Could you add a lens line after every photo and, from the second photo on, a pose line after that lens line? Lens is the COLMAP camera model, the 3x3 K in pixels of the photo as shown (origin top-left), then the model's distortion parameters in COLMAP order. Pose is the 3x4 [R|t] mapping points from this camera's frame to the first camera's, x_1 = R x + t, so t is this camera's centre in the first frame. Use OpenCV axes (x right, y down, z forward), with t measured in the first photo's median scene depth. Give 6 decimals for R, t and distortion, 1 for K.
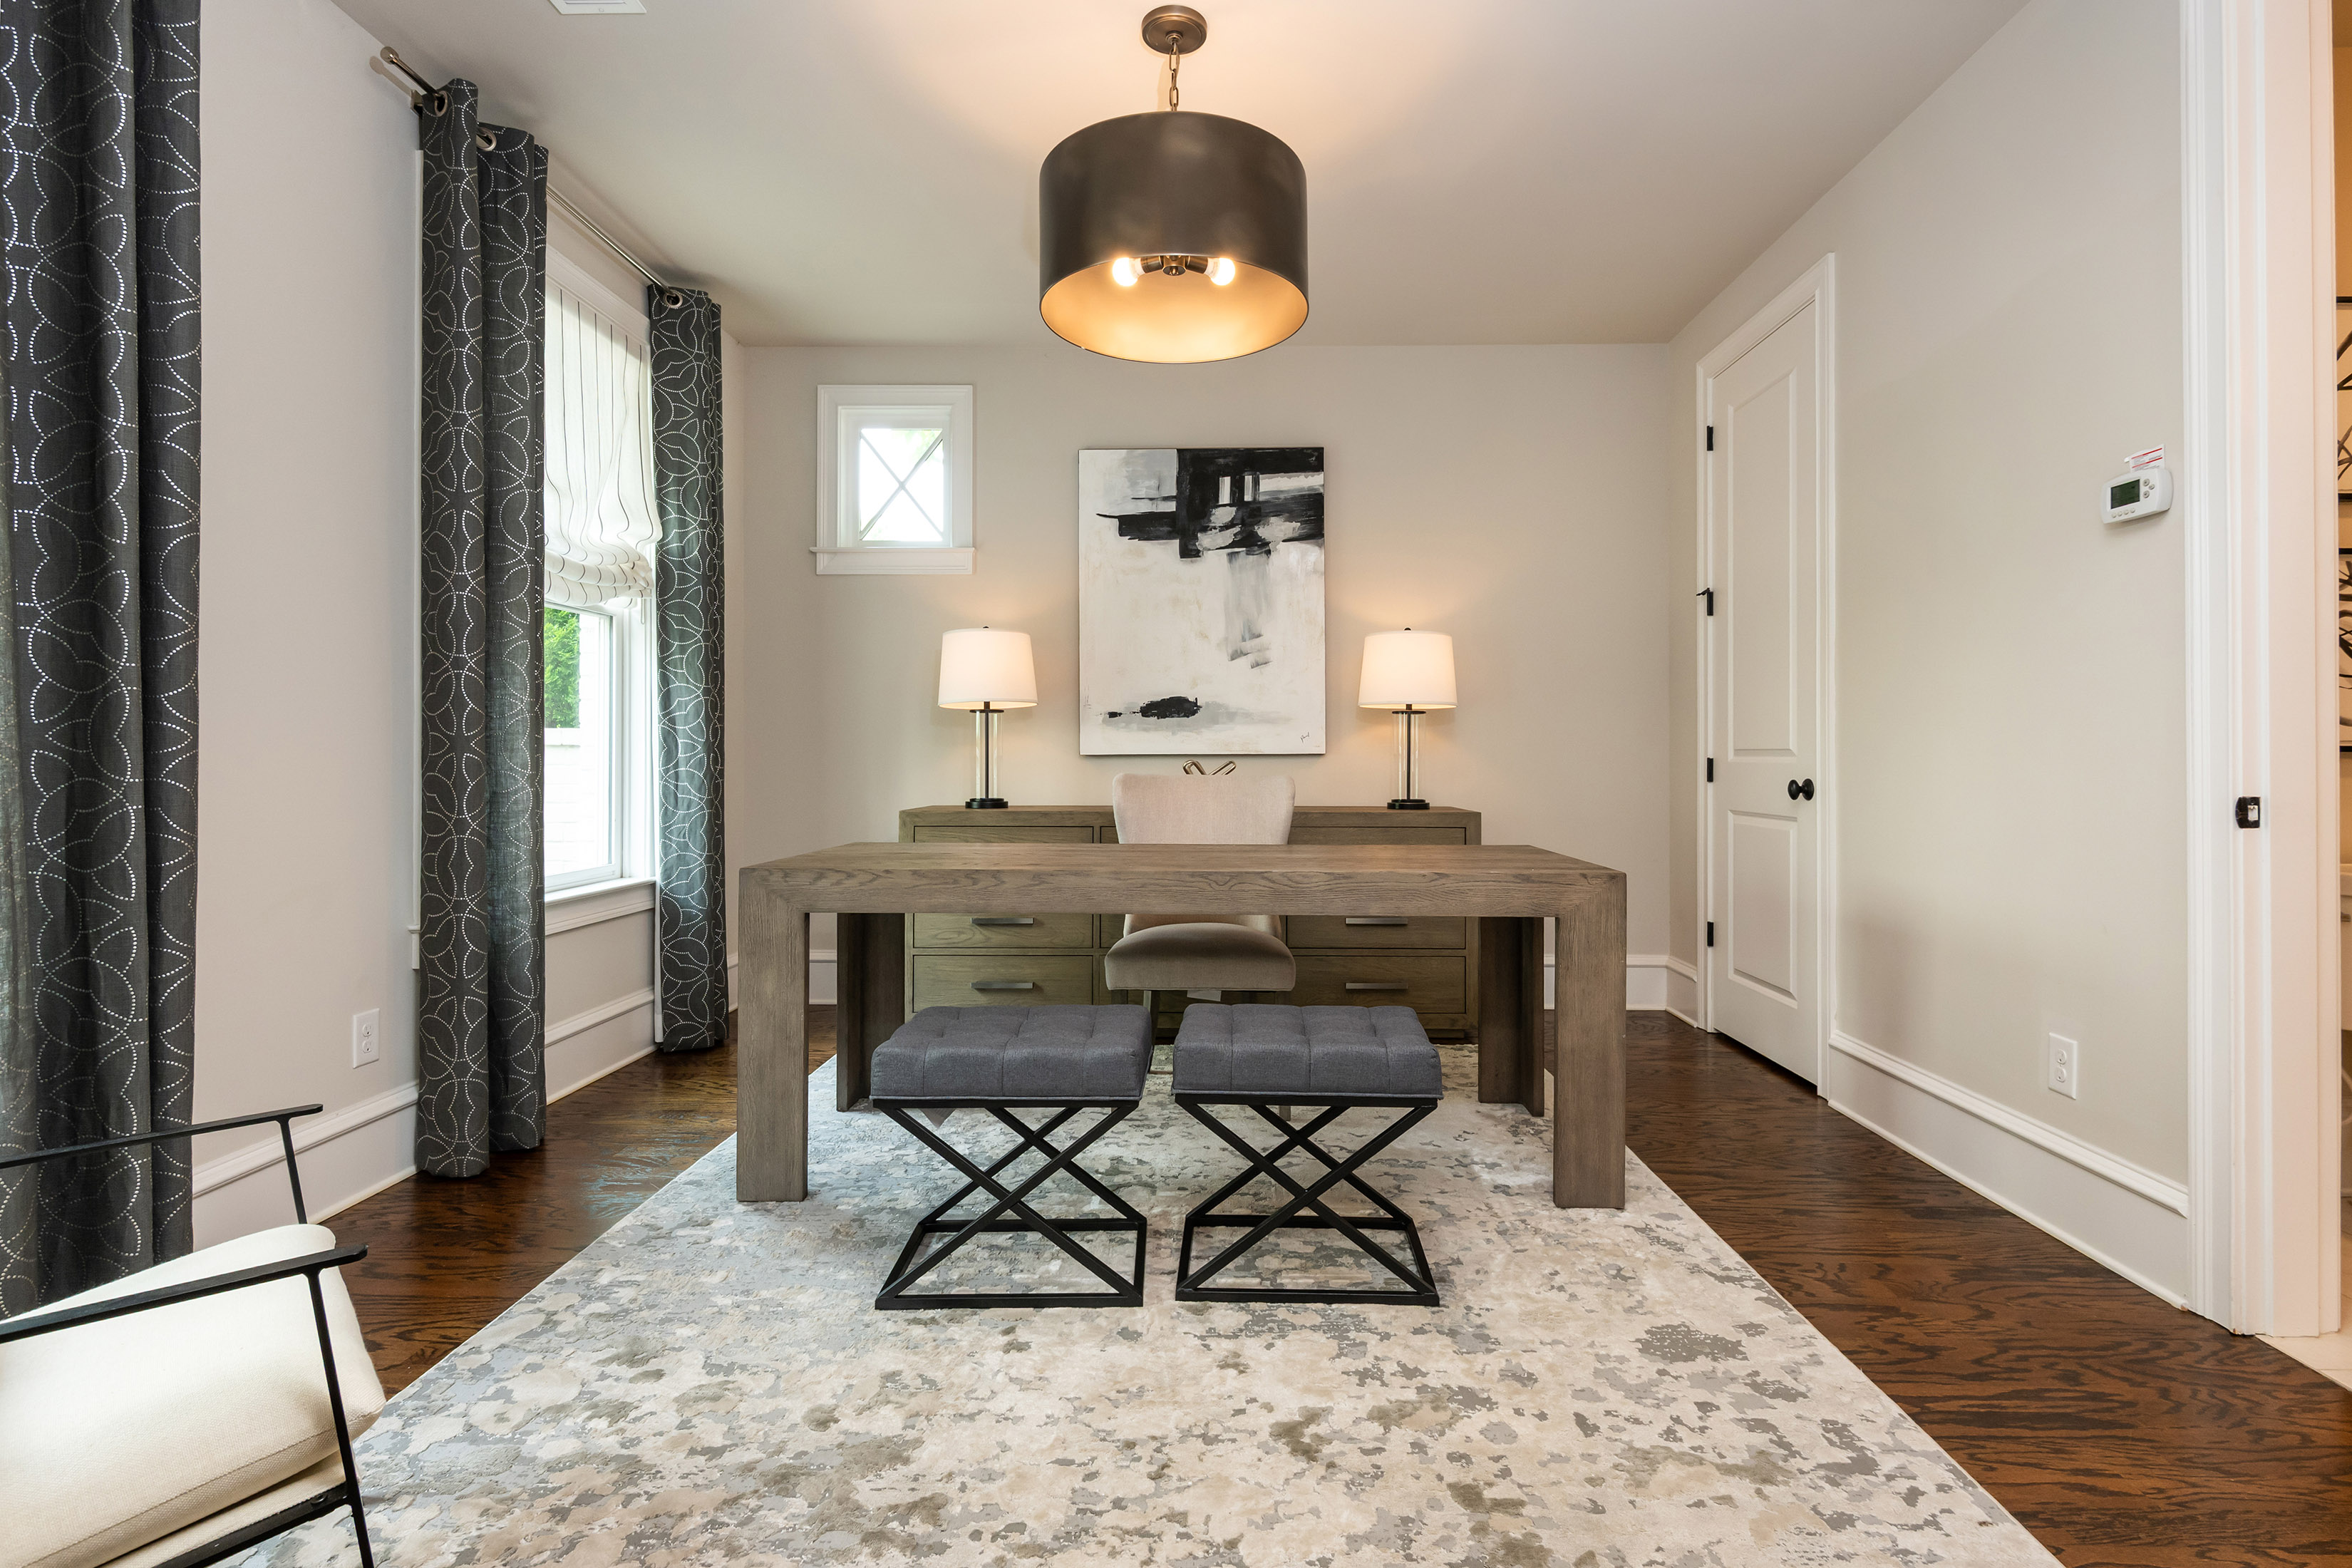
lens RADIAL K [[1115.0, 0, 1215.9], [0, 1115.0, 745.9], [0, 0, 1]] dist [-0.006112, -0.001103]
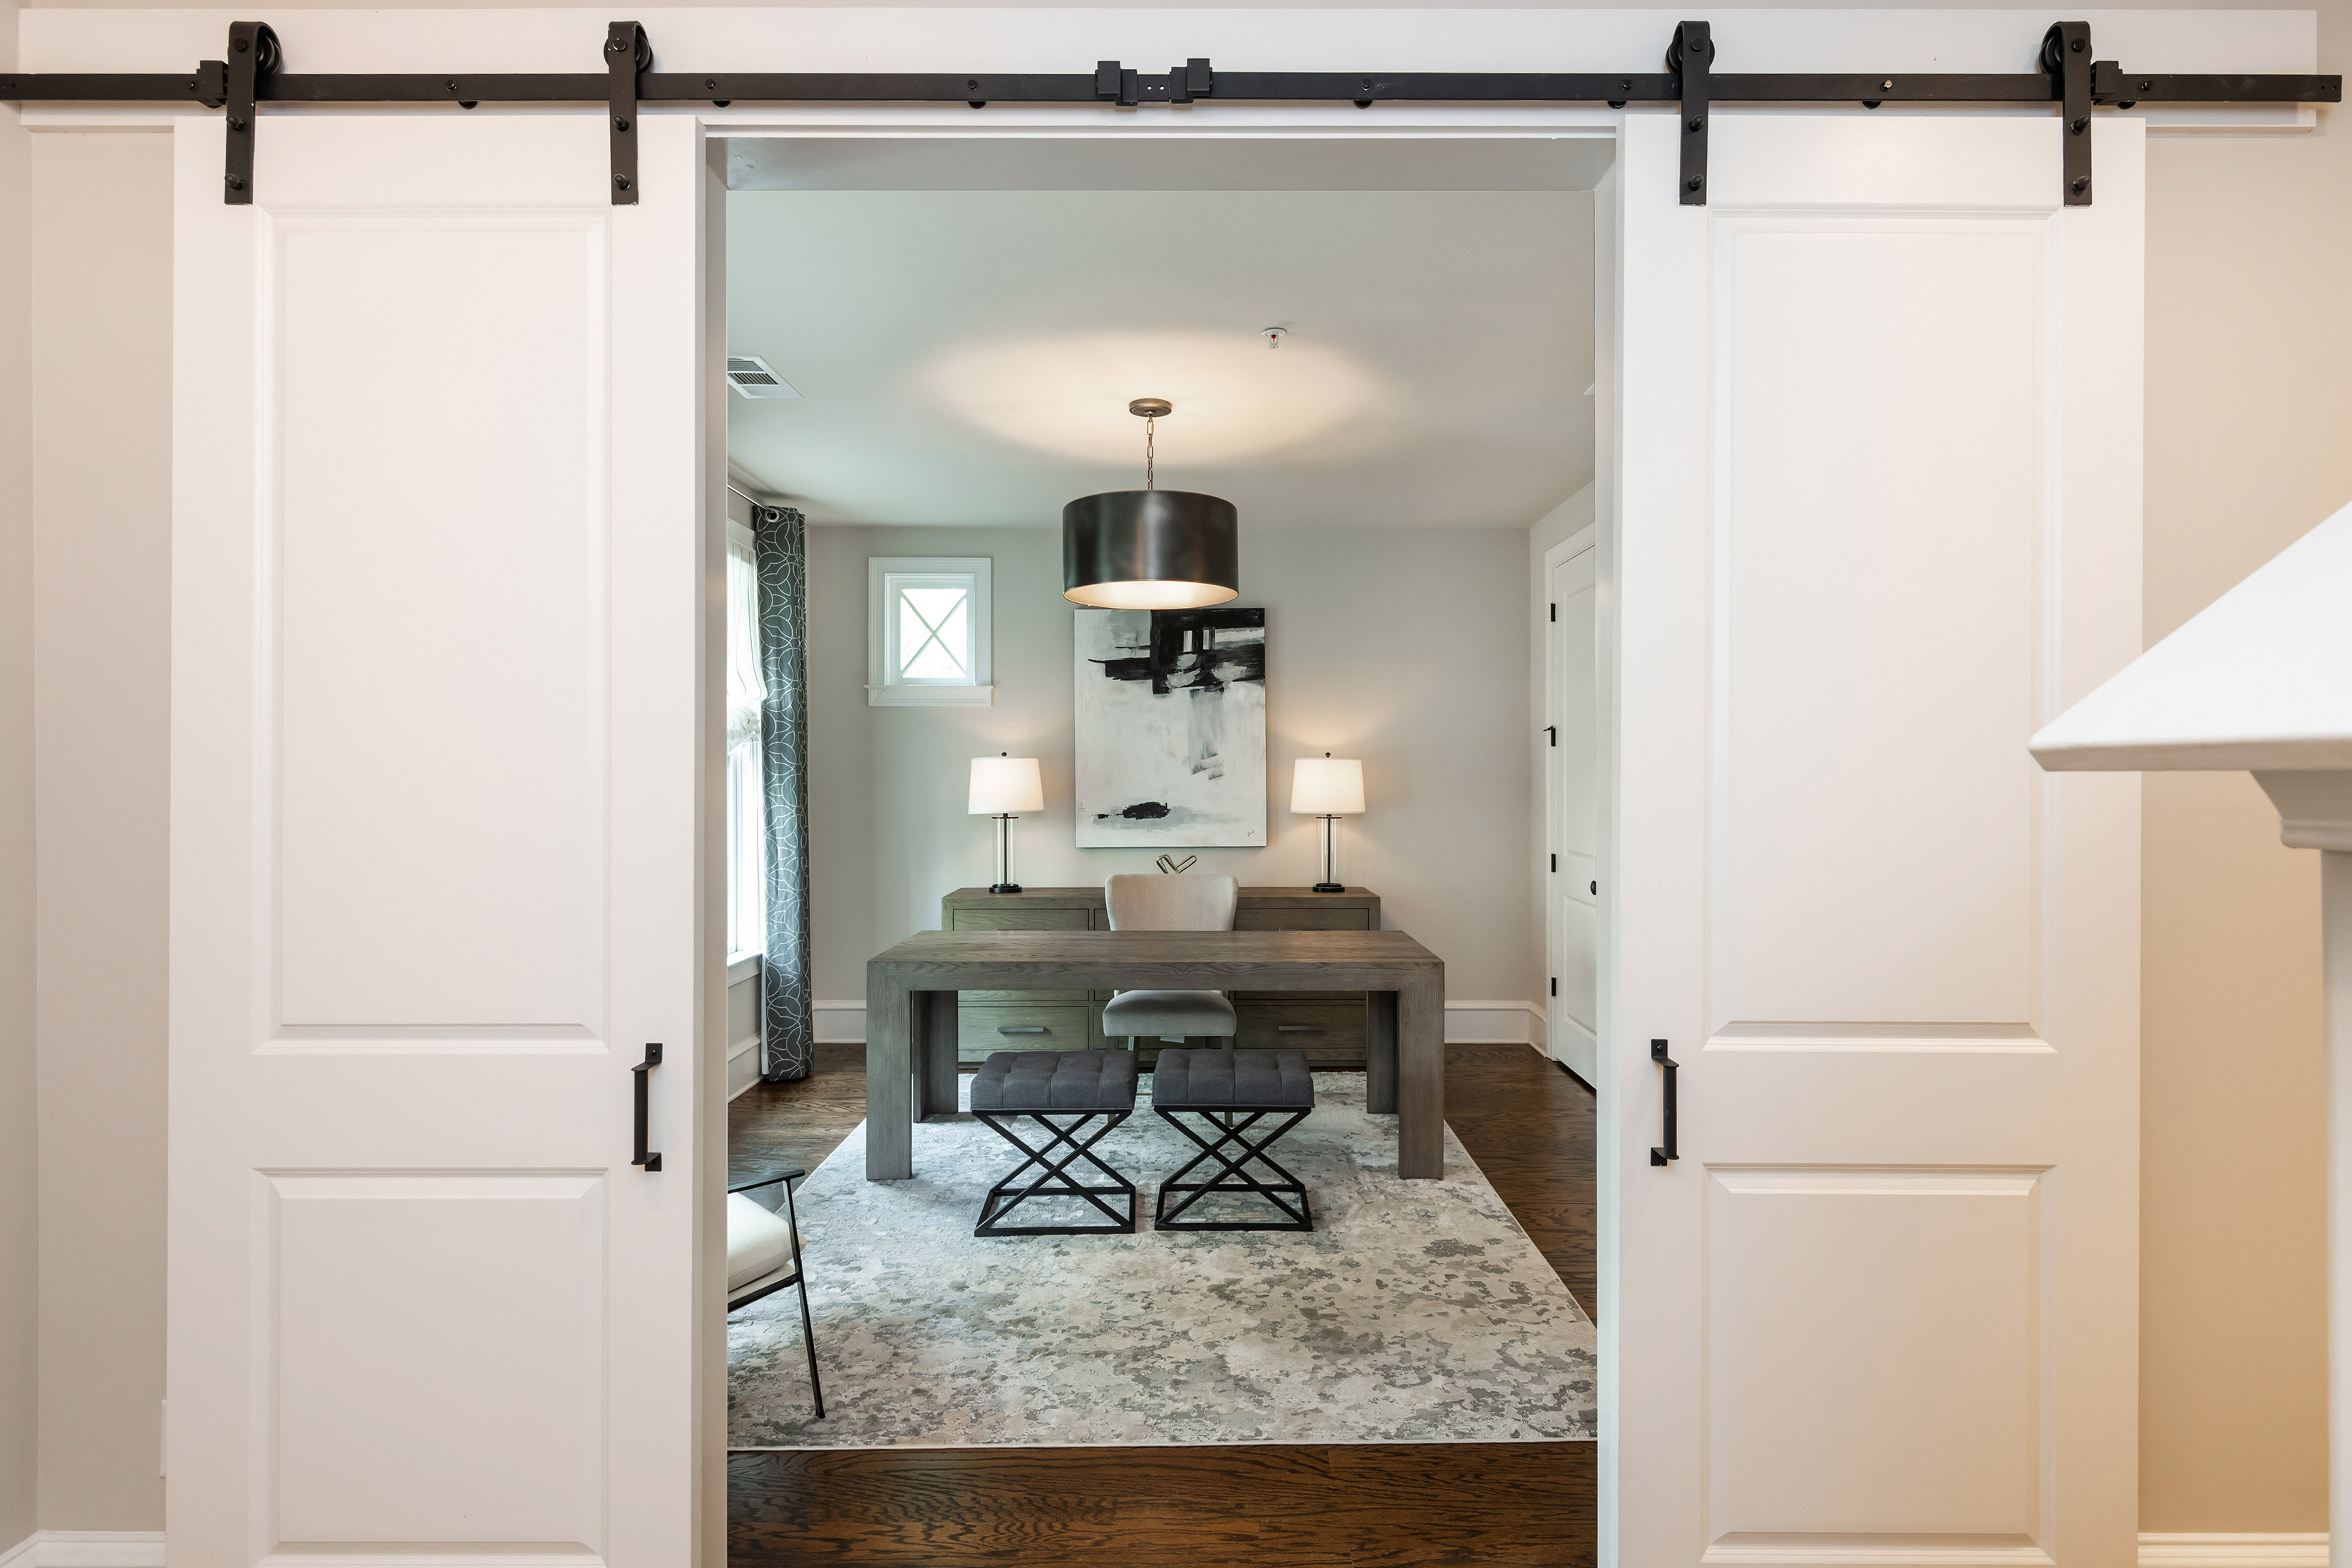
lens RADIAL K [[1115.0, 0, 1200.6], [0, 1115.0, 765.3], [0, 0, 1]] dist [-0.006112, -0.001103]
pose [[0.999919, -0.004203, 0.011991, 0.007840], [0.004239, 0.999987, -0.003003, -0.098877], [-0.011978, 0.003053, 0.999924, -0.345587]]
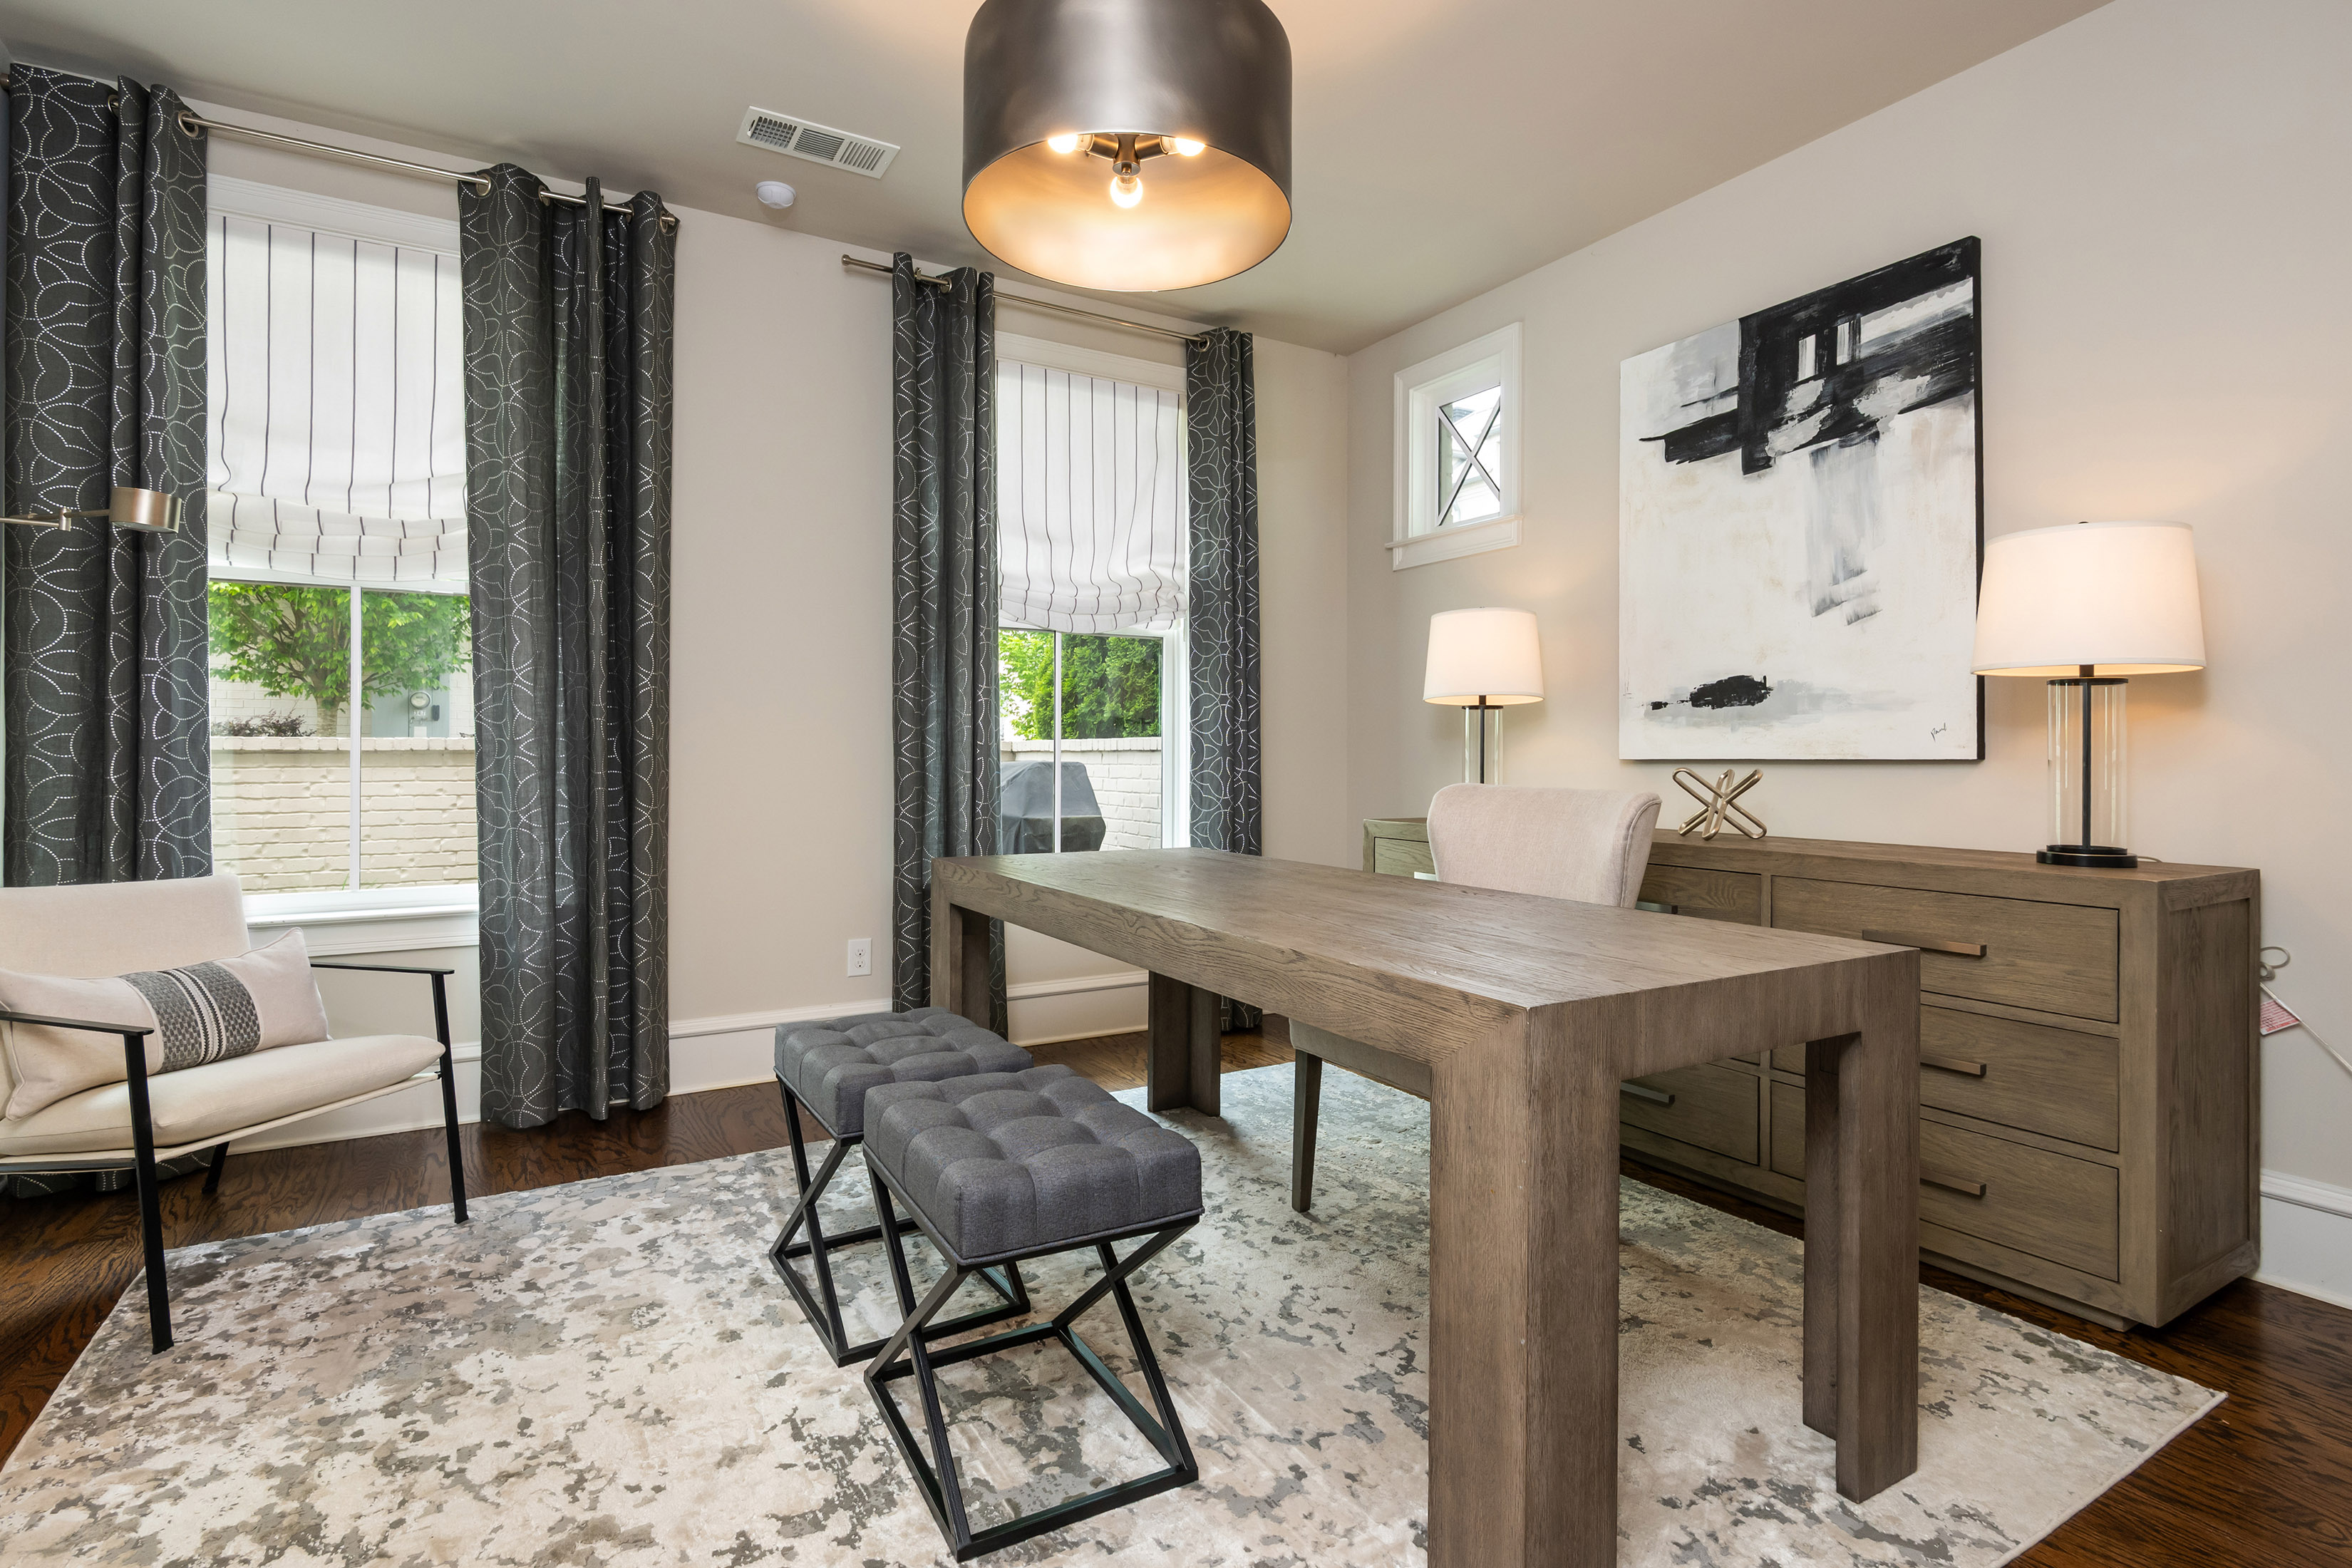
lens RADIAL K [[1115.0, 0, 1159.1], [0, 1115.0, 769.2], [0, 0, 1]] dist [-0.006112, -0.001103]
pose [[0.522007, 0.013672, -0.852832, 0.445641], [0.012701, 0.999636, 0.023800, -0.008138], [0.852847, -0.023255, 0.521643, 0.390228]]
